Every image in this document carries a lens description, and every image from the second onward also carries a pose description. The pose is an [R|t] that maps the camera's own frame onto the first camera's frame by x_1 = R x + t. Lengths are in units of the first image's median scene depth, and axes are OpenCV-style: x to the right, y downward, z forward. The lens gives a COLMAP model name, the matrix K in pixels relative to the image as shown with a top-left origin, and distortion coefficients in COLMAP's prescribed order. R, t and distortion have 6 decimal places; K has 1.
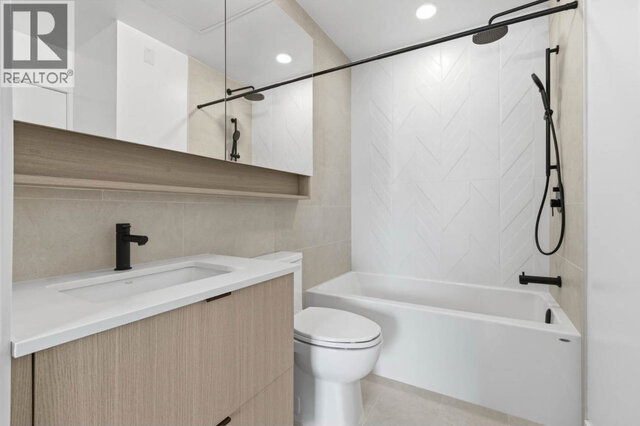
lens RADIAL K [[290.1, 0, 319.9], [0, 290.1, 210.8], [0, 0, 1]] dist [0.003463, 0.000255]
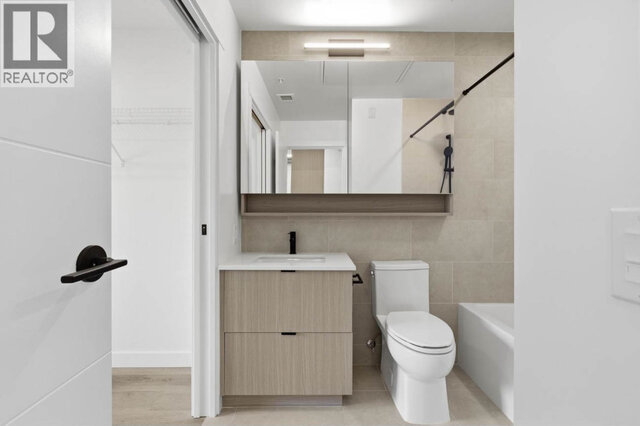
lens RADIAL K [[290.1, 0, 318.3], [0, 290.1, 210.5], [0, 0, 1]] dist [0.003463, 0.000255]
pose [[0.507326, 0.008153, -0.861715, 0.640677], [-0.004716, 0.999967, 0.006684, -0.066094], [0.861741, 0.000673, 0.507348, 0.043809]]
